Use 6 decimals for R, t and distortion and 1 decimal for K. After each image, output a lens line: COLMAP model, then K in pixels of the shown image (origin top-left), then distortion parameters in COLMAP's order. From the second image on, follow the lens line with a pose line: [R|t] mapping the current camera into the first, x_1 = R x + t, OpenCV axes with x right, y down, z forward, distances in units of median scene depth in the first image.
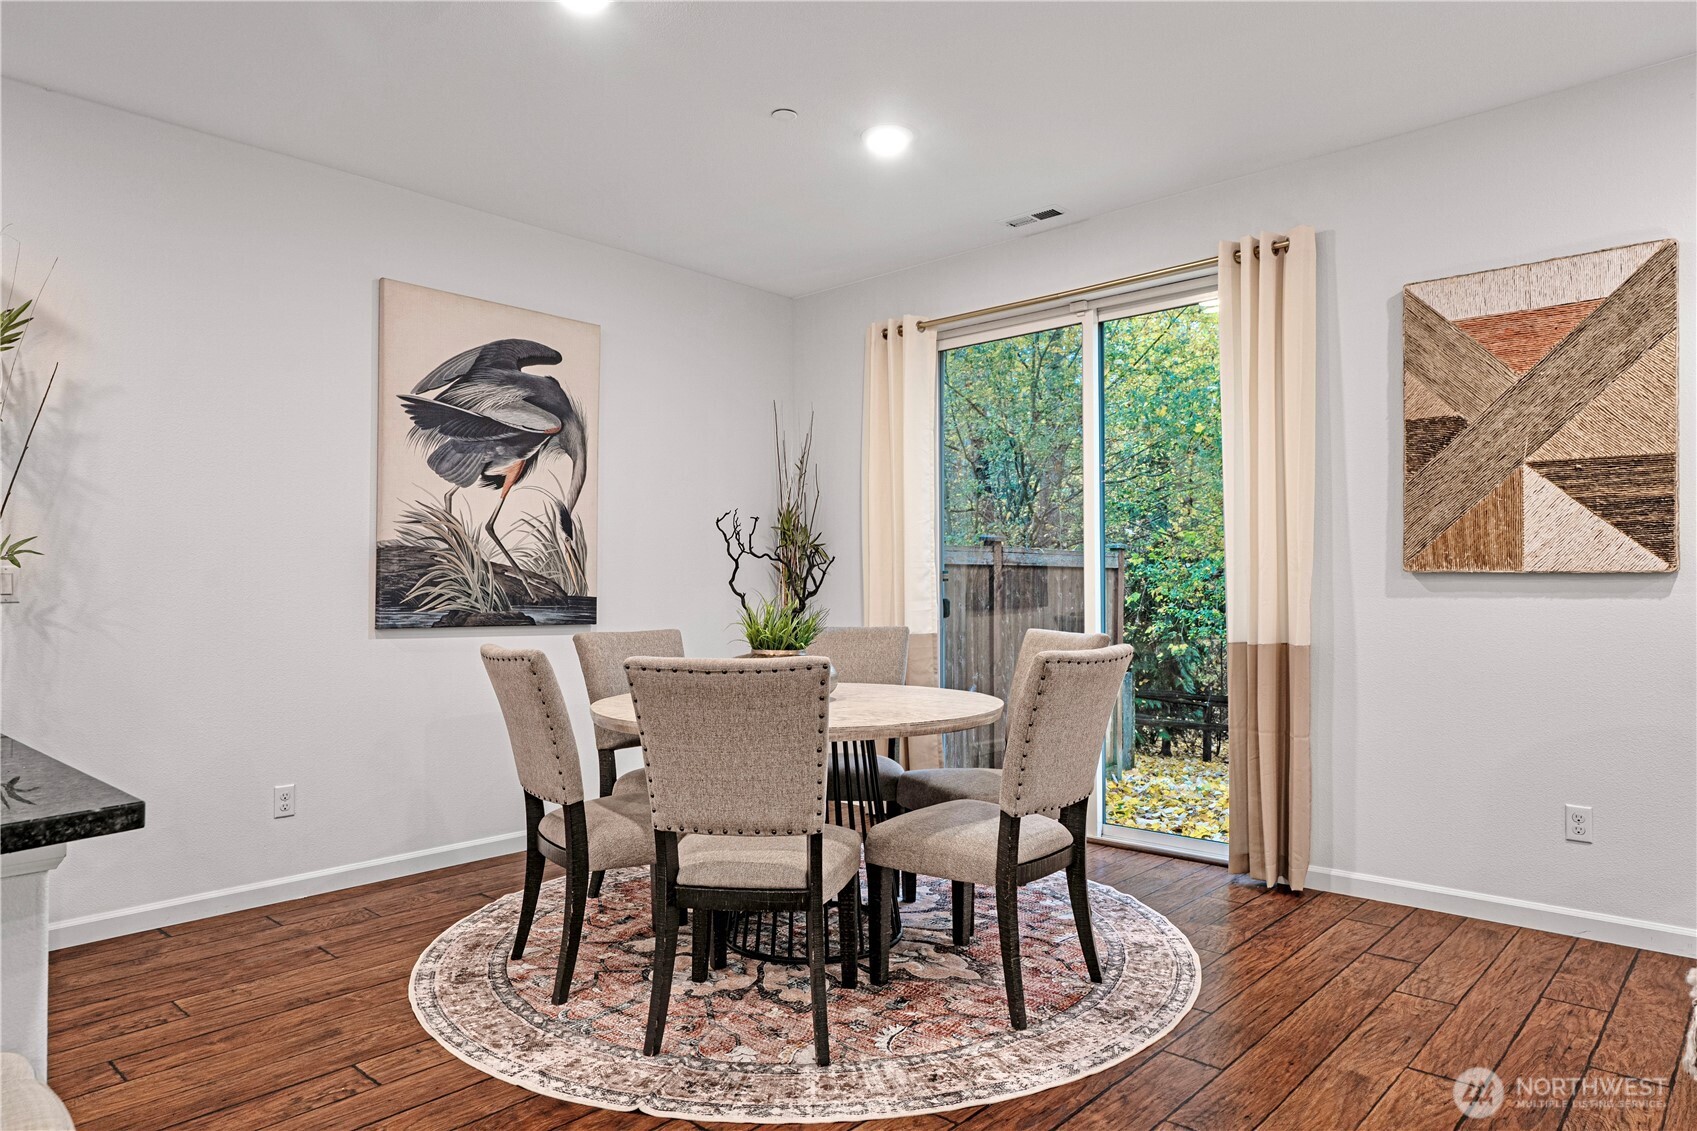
lens RADIAL K [[1051.5, 0, 848.5], [0, 1051.5, 565.5], [0, 0, 1]] dist [0.006047, -0.003157]
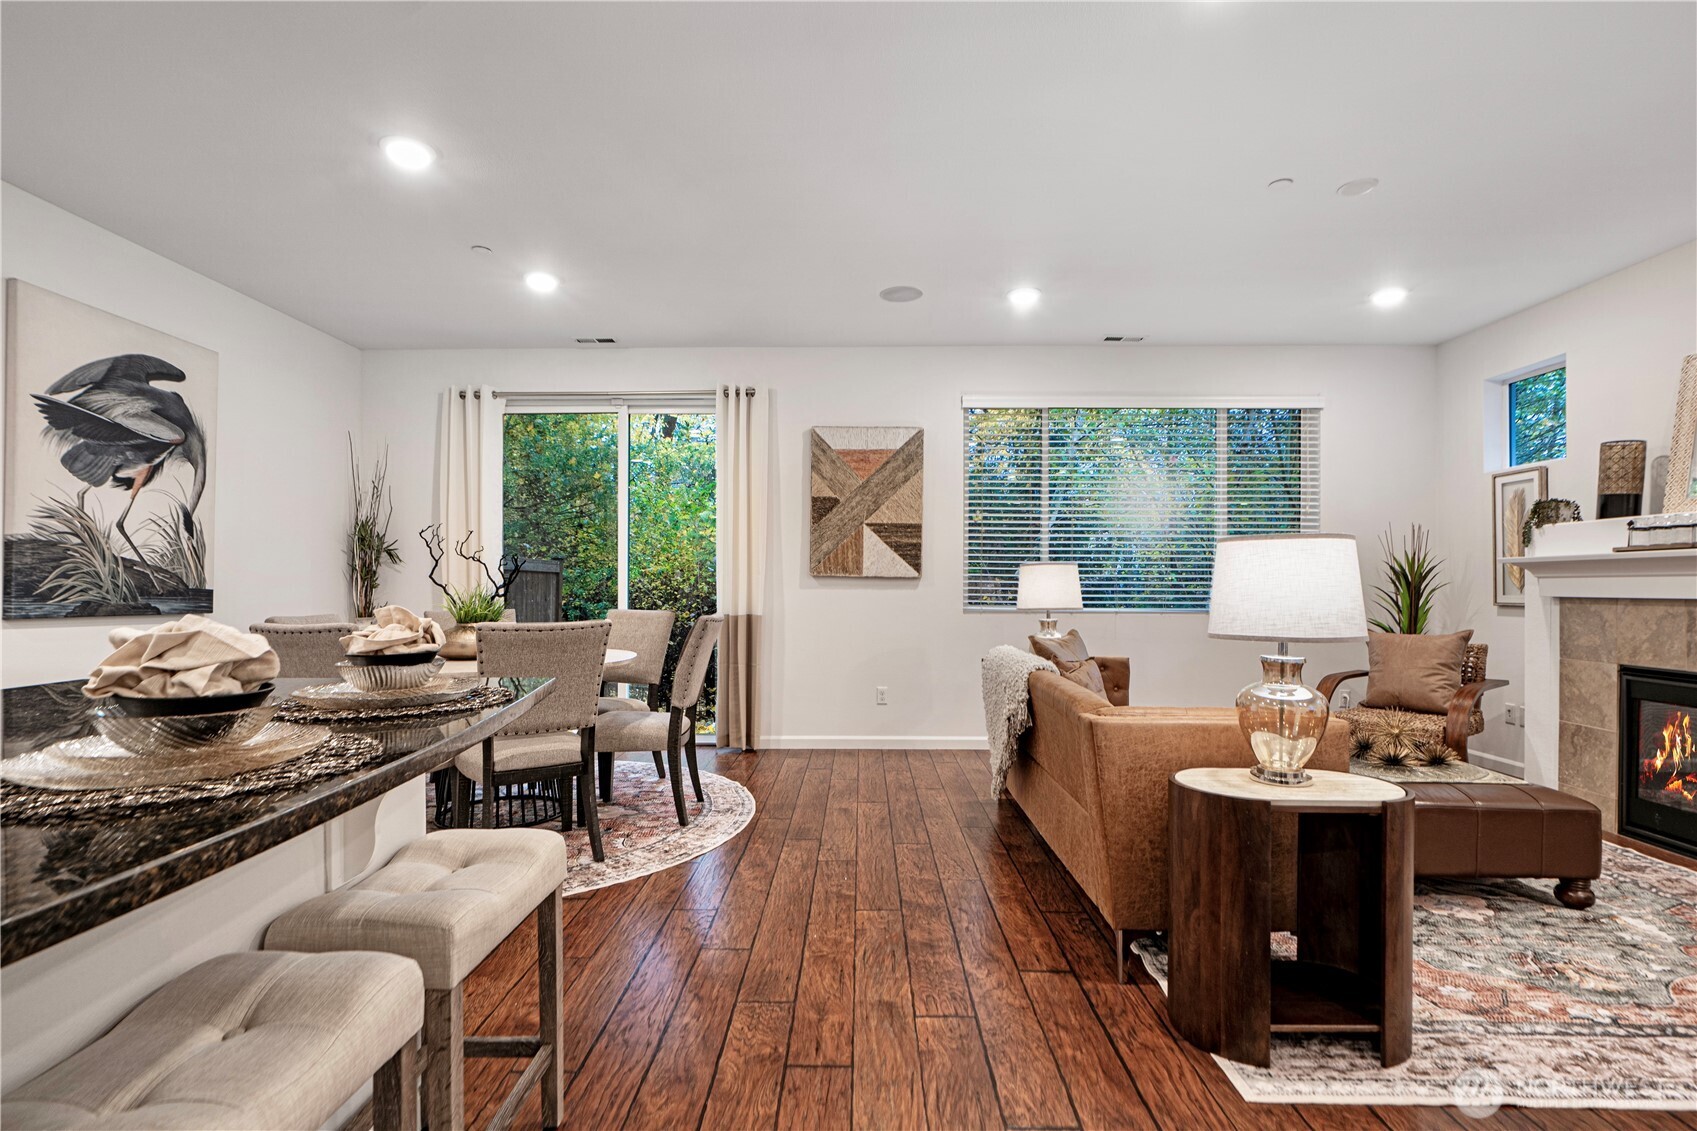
lens RADIAL K [[813.0, 0, 854.8], [0, 813.0, 580.6], [0, 0, 1]] dist [0.007104, 0.000942]
pose [[0.748236, 0.008058, 0.663384, -0.350637], [-0.016364, 0.999846, 0.006312, 0.003666], [-0.663231, -0.015579, 0.748252, -0.147757]]
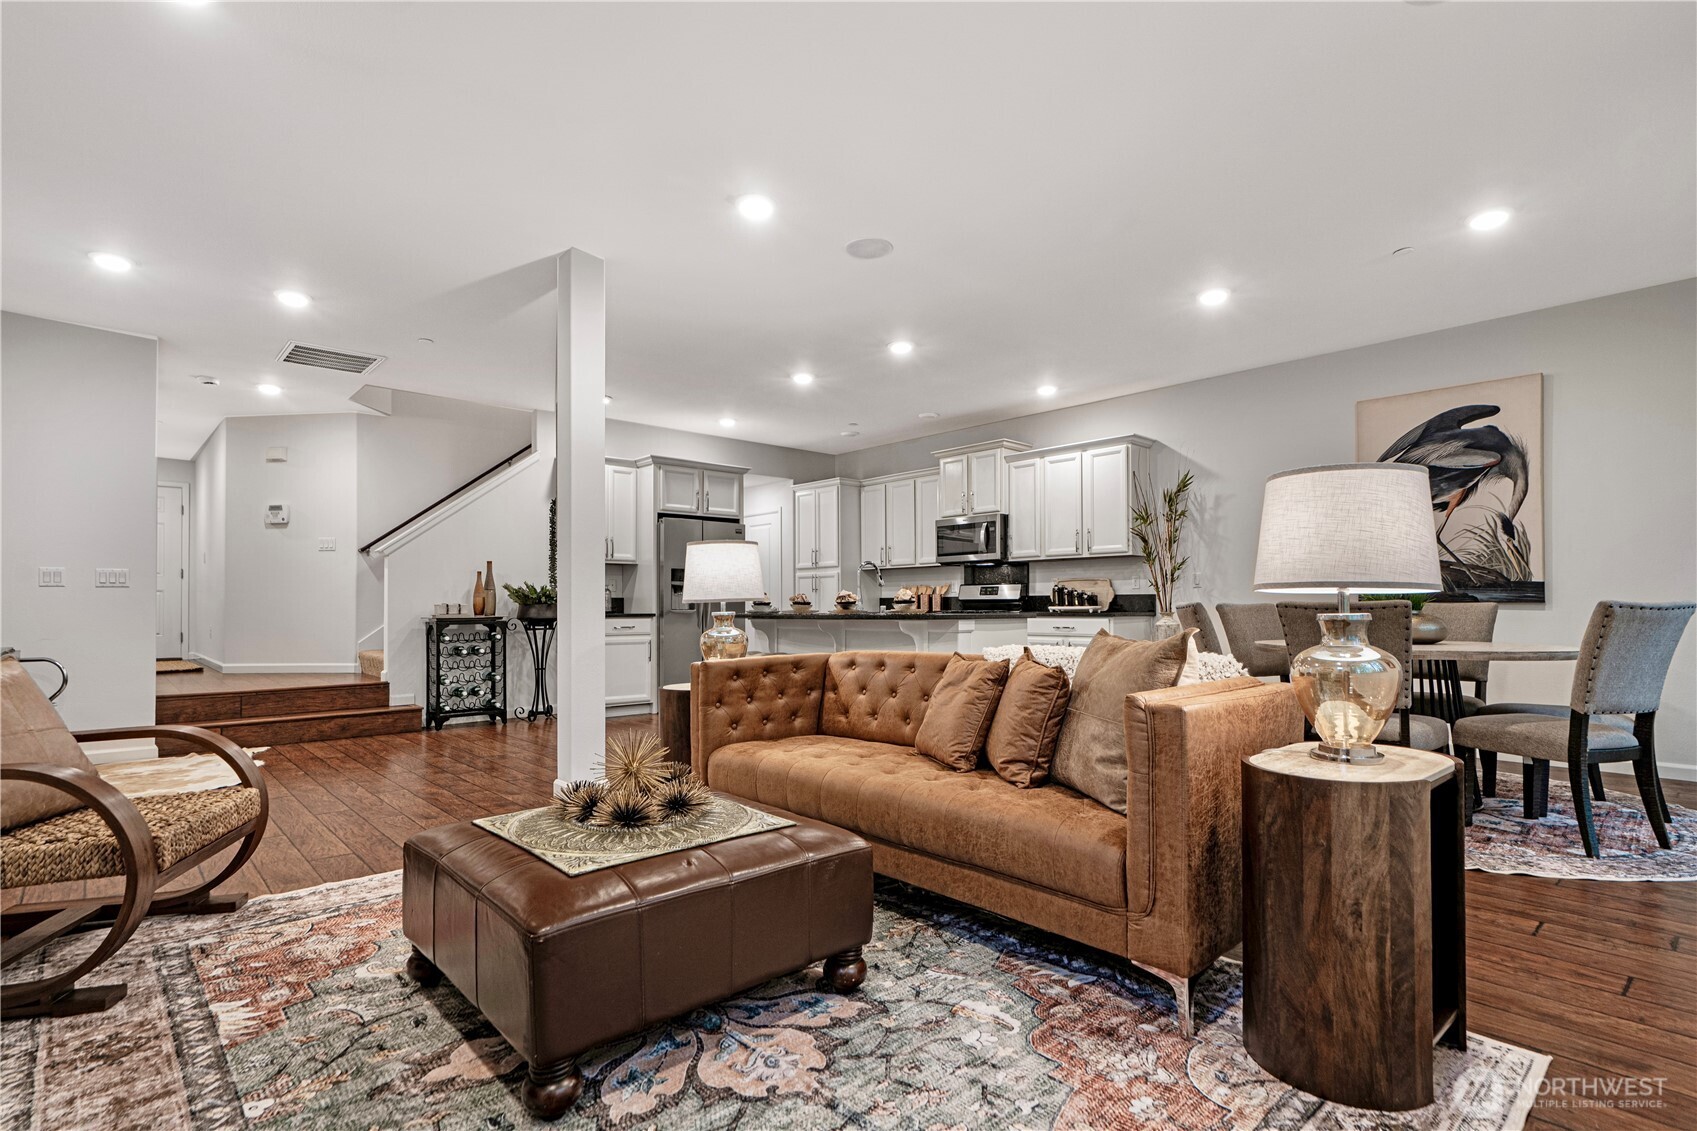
lens RADIAL K [[841.8, 0, 823.9], [0, 841.8, 584.7], [0, 0, 1]] dist [0.004009, 0.000511]
pose [[-0.128285, -0.021848, -0.991497, 1.041072], [0.021402, 0.999463, -0.024793, 0.046286], [0.991506, -0.024401, -0.127749, 0.284873]]
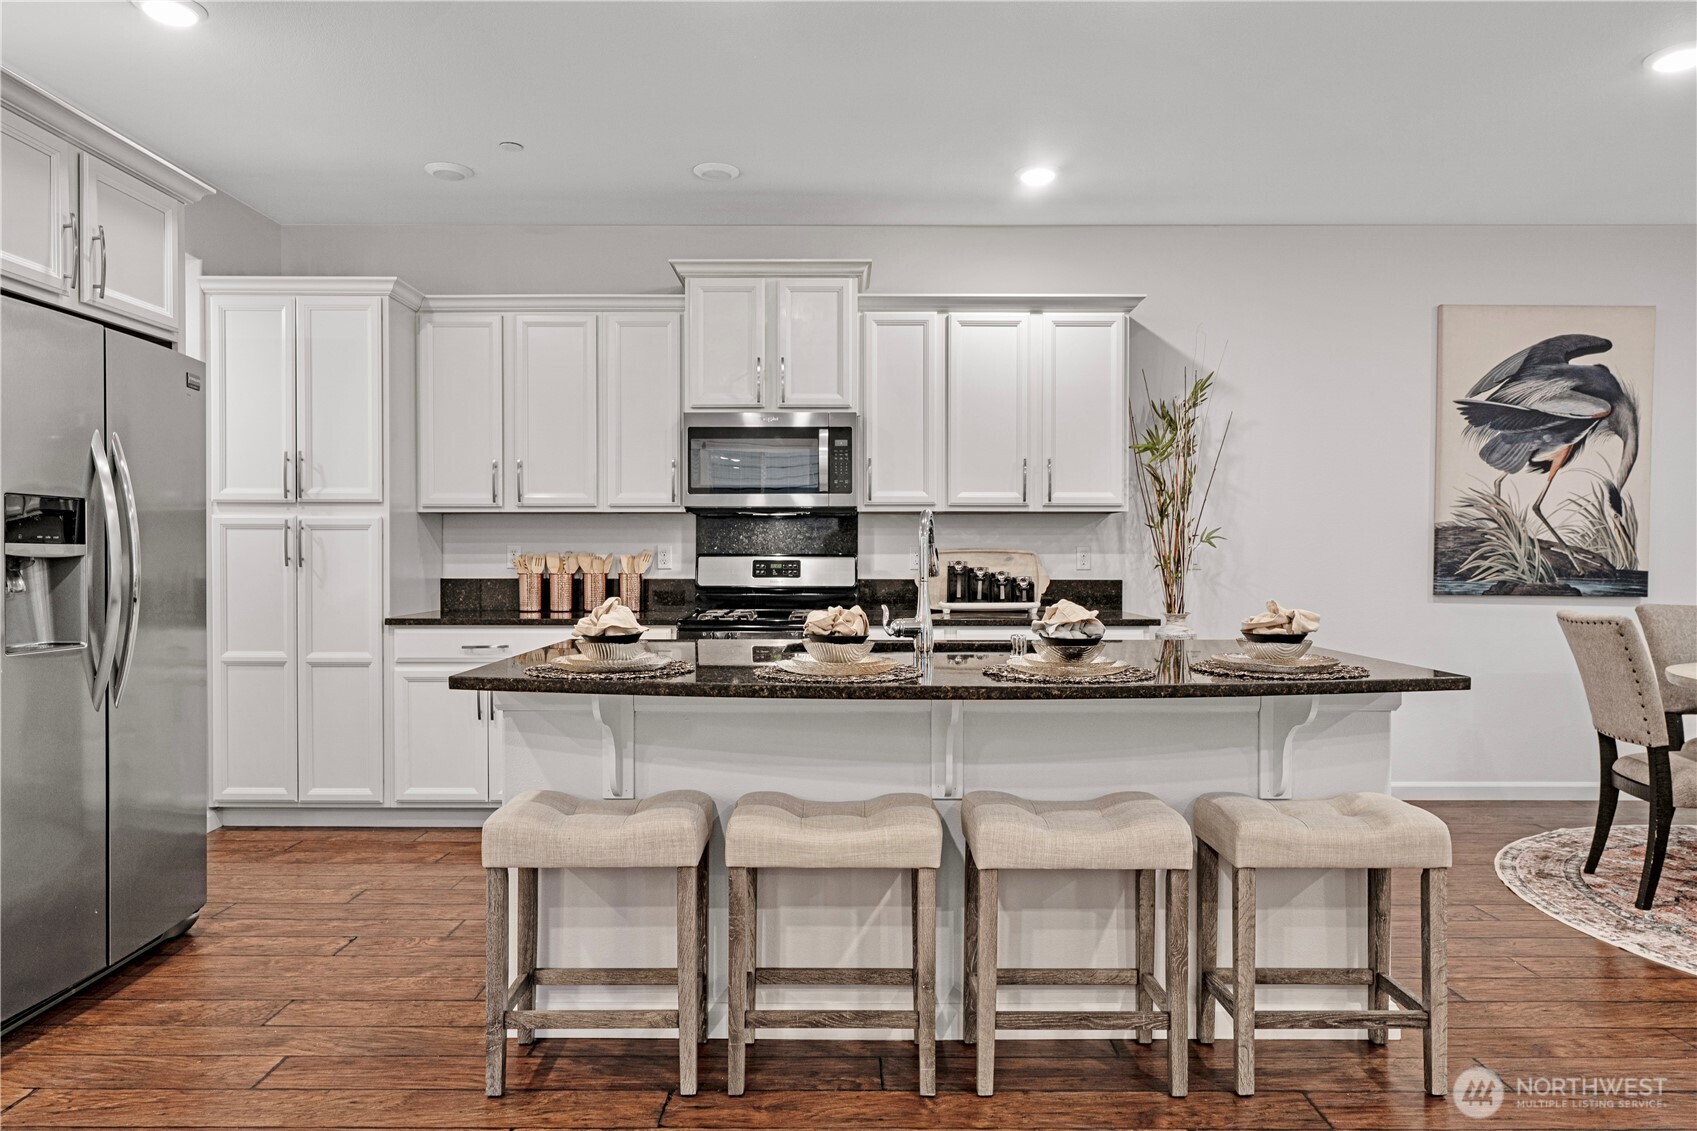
lens RADIAL K [[1051.5, 0, 848.5], [0, 1051.5, 565.5], [0, 0, 1]] dist [0.006047, -0.003157]
pose [[0.667306, 0.014056, -0.744651, 0.008291], [0.010525, 0.999544, 0.028299, -0.014972], [0.744709, -0.026721, 0.666854, -0.316378]]
